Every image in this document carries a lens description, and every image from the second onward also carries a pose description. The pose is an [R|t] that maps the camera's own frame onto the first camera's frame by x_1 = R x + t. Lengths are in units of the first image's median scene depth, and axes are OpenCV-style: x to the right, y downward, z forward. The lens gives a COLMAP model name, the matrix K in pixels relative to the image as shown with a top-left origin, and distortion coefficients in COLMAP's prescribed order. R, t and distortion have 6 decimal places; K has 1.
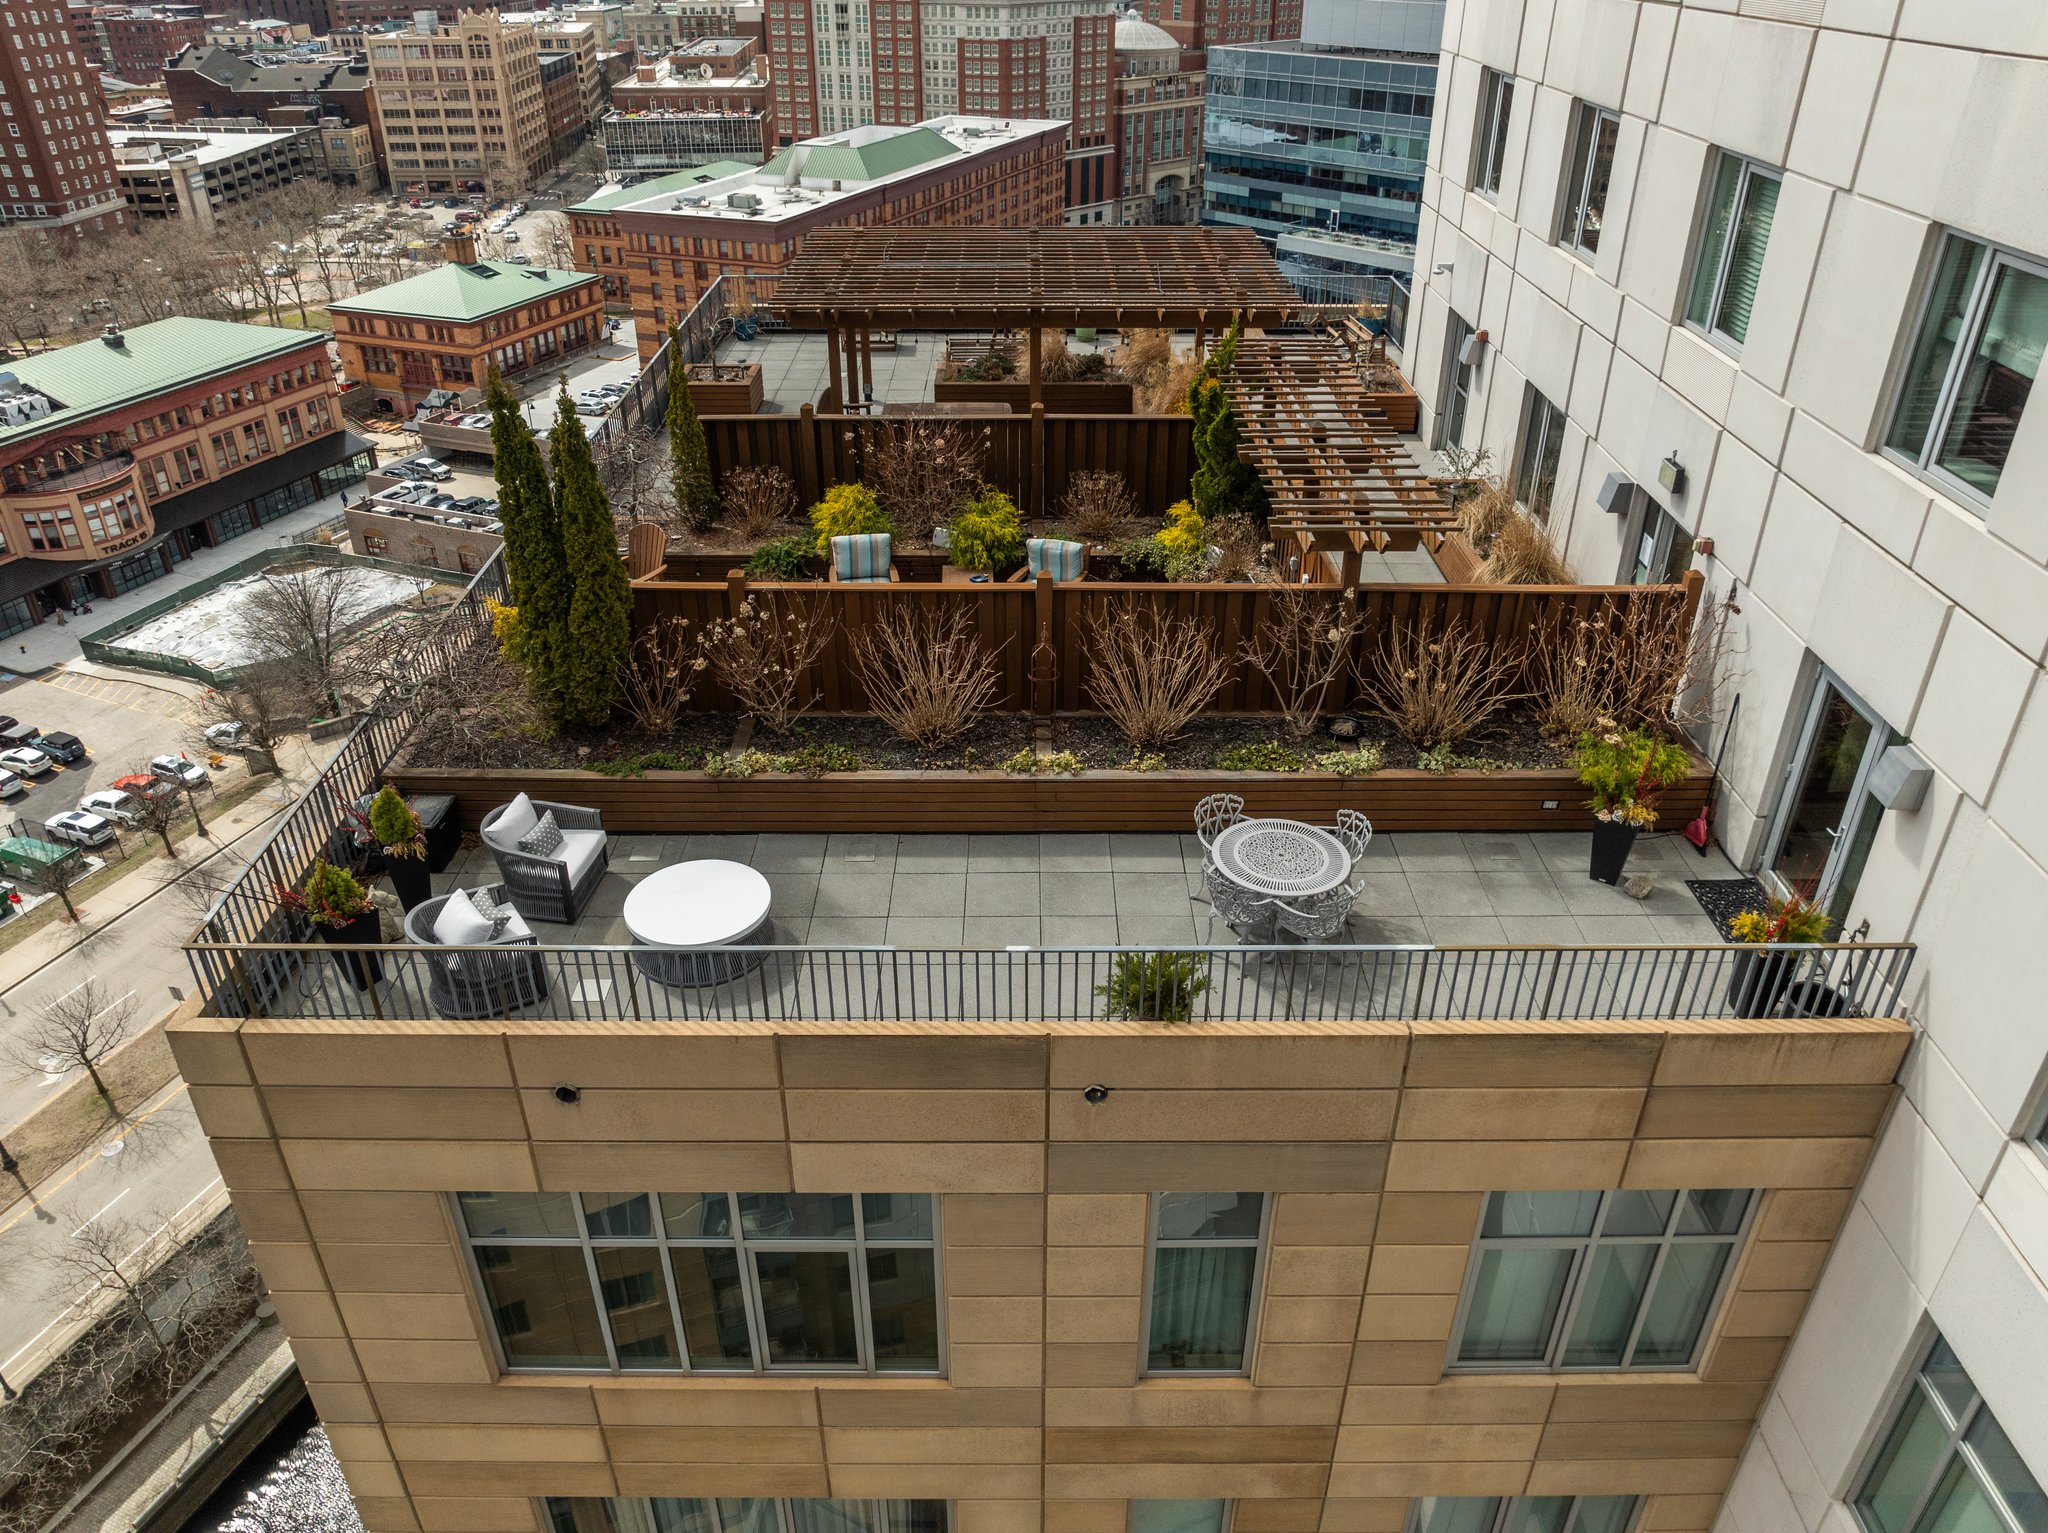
lens RADIAL K [[1451.1, 0, 1024.0], [0, 1451.1, 766.5], [0, 0, 1]] dist [-0.057971, 0.032467]
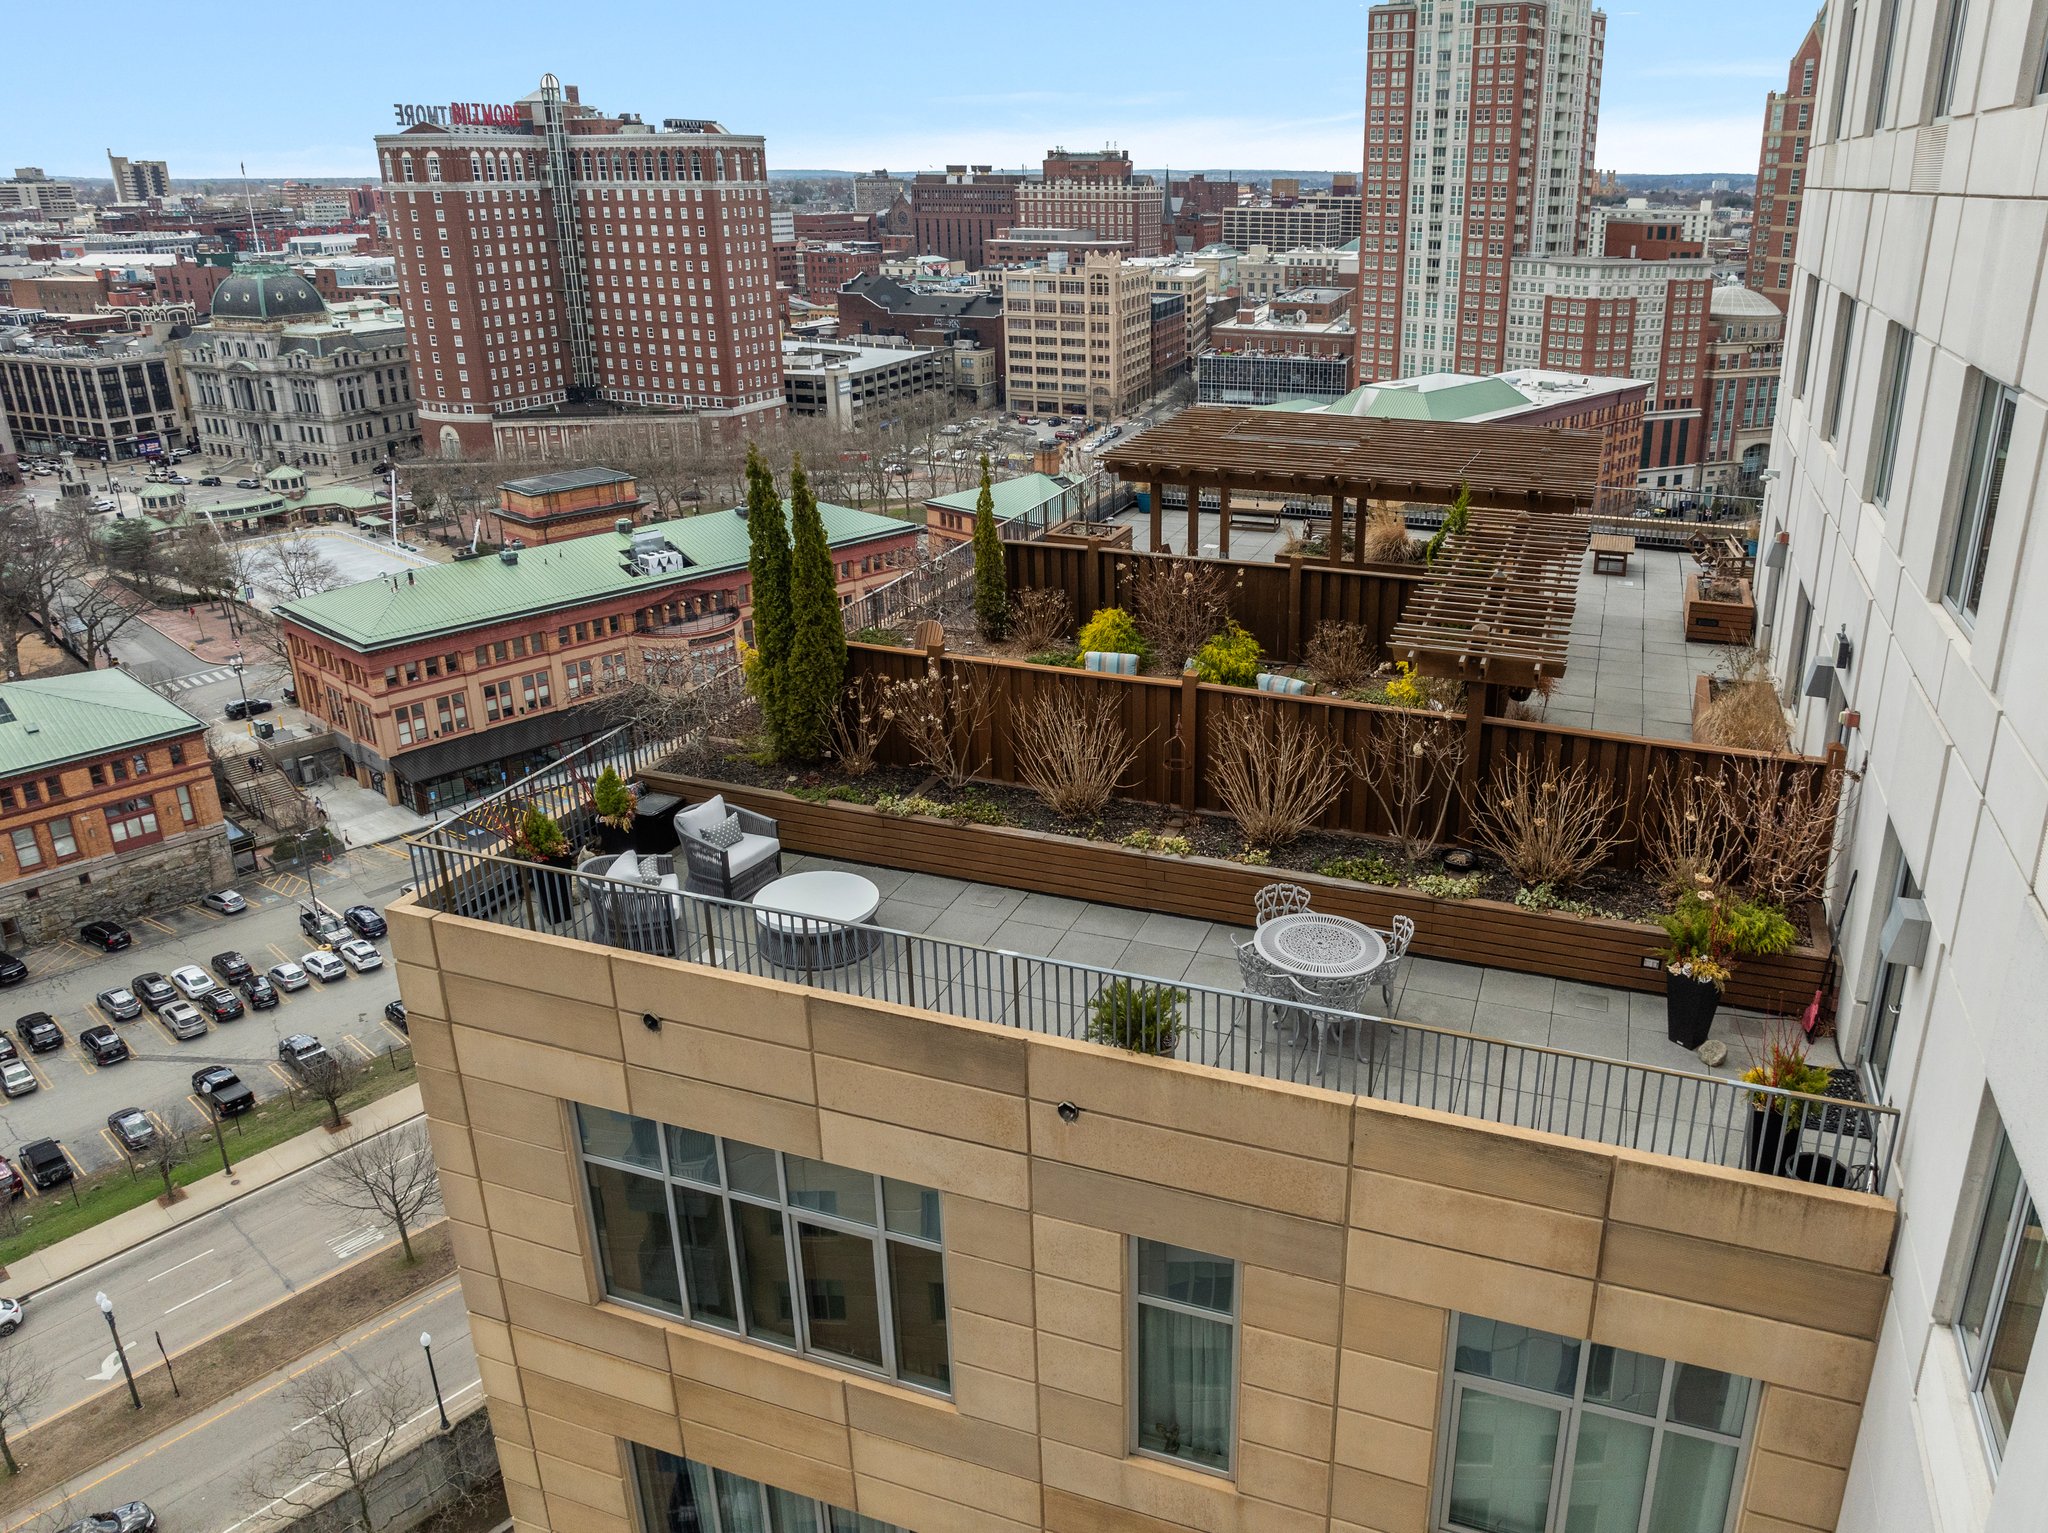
lens RADIAL K [[1485.1, 0, 1078.5], [0, 1485.1, 775.0], [0, 0, 1]] dist [-0.039731, -0.004275]
pose [[0.940427, 0.136746, -0.311283, 0.286847], [-0.182811, 0.975317, -0.123842, 0.093151], [0.286664, 0.173371, 0.942213, -0.058138]]
